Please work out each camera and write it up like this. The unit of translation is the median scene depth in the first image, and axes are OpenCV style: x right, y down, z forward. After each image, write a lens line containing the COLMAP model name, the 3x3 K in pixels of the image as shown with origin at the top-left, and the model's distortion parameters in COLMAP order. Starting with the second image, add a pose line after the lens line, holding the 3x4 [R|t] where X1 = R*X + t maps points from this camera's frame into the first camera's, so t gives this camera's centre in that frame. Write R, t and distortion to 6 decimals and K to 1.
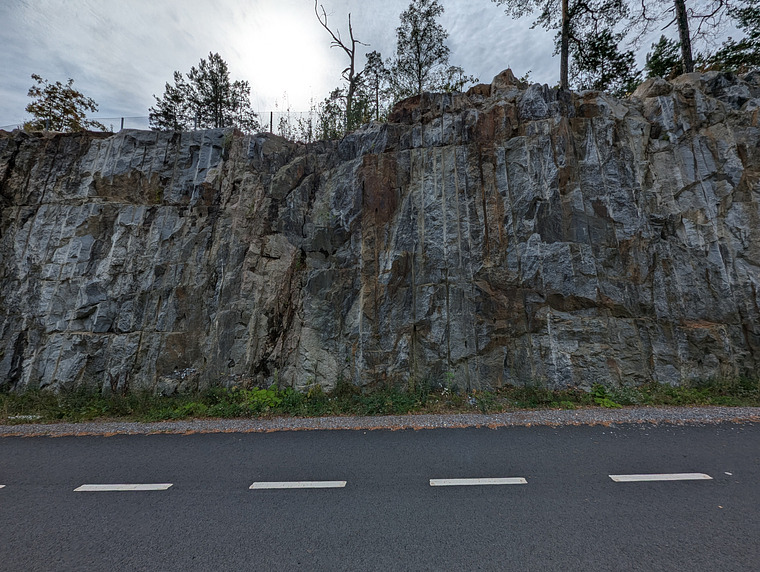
lens RADIAL K [[302.8, 0, 383.0], [0, 302.8, 290.8], [0, 0, 1]] dist [0.009145, -0.000198]
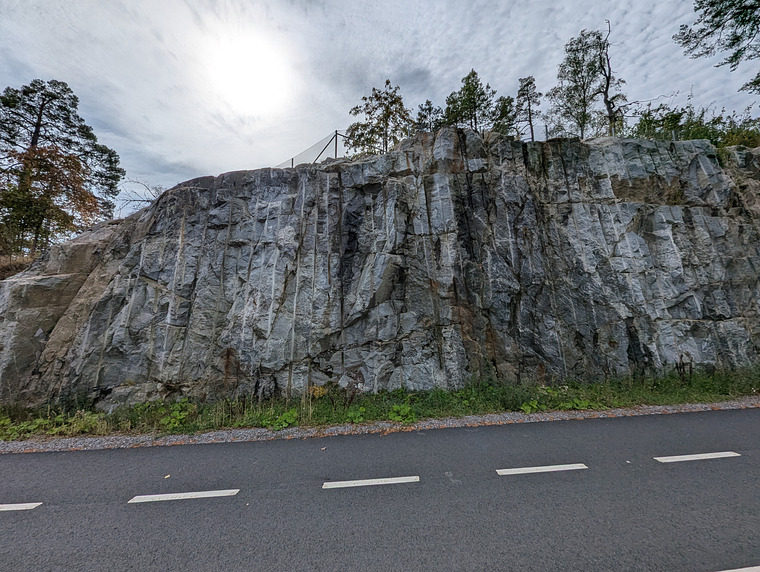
lens RADIAL K [[280.1, 0, 380.0], [0, 280.1, 286.0], [0, 0, 1]] dist [0.006089, -0.000071]
pose [[0.995722, 0.005173, 0.092259, -0.928971], [-0.001285, 0.999110, -0.042150, 0.026060], [-0.092395, 0.041851, 0.994843, 0.045904]]
